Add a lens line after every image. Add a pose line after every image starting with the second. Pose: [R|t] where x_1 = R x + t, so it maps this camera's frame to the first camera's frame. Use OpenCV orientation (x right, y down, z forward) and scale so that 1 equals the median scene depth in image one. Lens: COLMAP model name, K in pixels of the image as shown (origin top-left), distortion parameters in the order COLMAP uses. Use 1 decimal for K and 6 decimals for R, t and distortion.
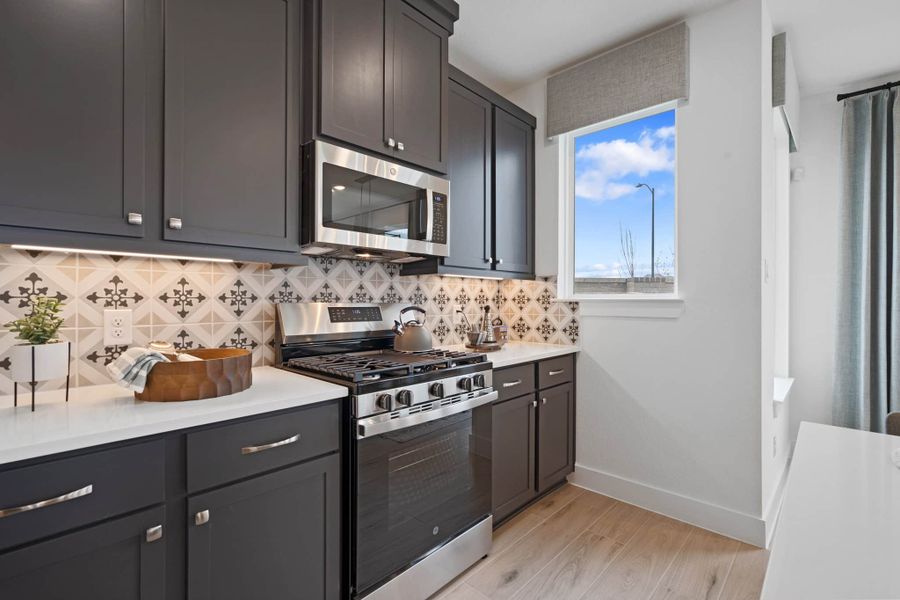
lens RADIAL K [[400.3, 0, 454.2], [0, 400.3, 295.0], [0, 0, 1]] dist [-0.000176, 0.000202]
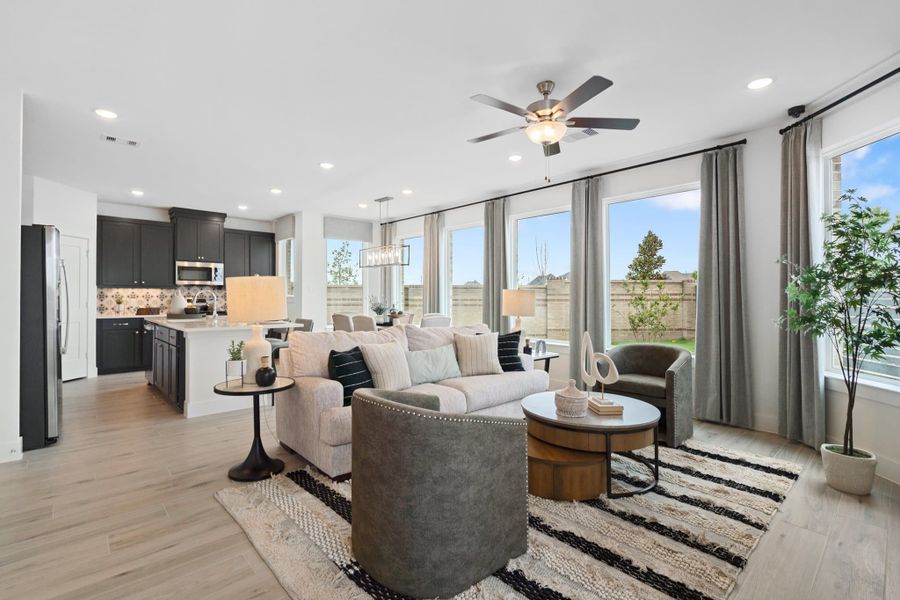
lens RADIAL K [[400.3, 0, 454.2], [0, 400.3, 295.0], [0, 0, 1]] dist [-0.000176, 0.000202]
pose [[0.997741, -0.003565, -0.067079, 2.689722], [0.003351, 0.999989, -0.003297, 0.013620], [0.067090, 0.003065, 0.997742, -2.861965]]
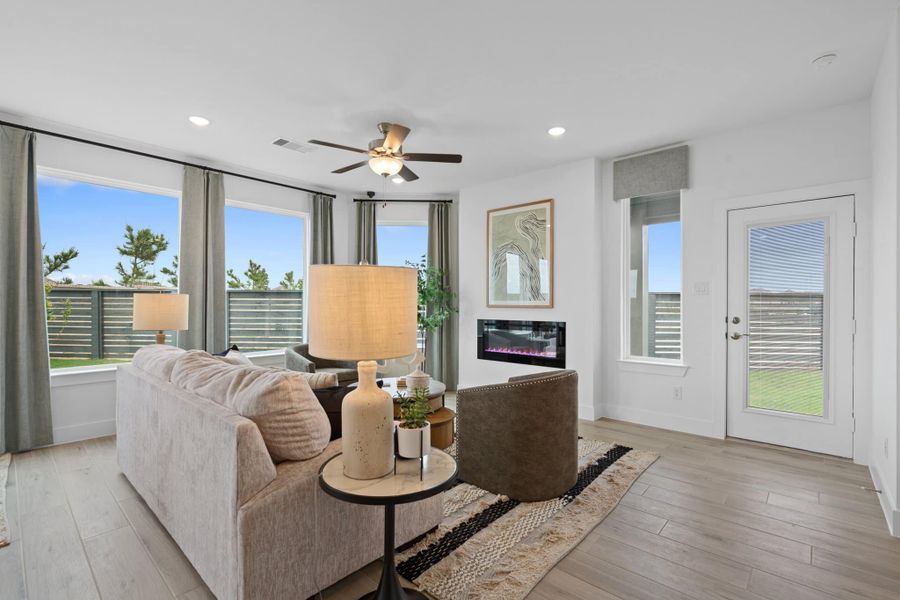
lens RADIAL K [[407.6, 0, 450.0], [0, 407.6, 300.0], [0, 0, 1]] dist [0.023187, -0.000094]
pose [[0.009855, -0.000085, 0.999951, 0.912367], [-0.004526, 0.999990, 0.000130, -0.020853], [-0.999941, -0.004527, 0.009854, -1.498683]]
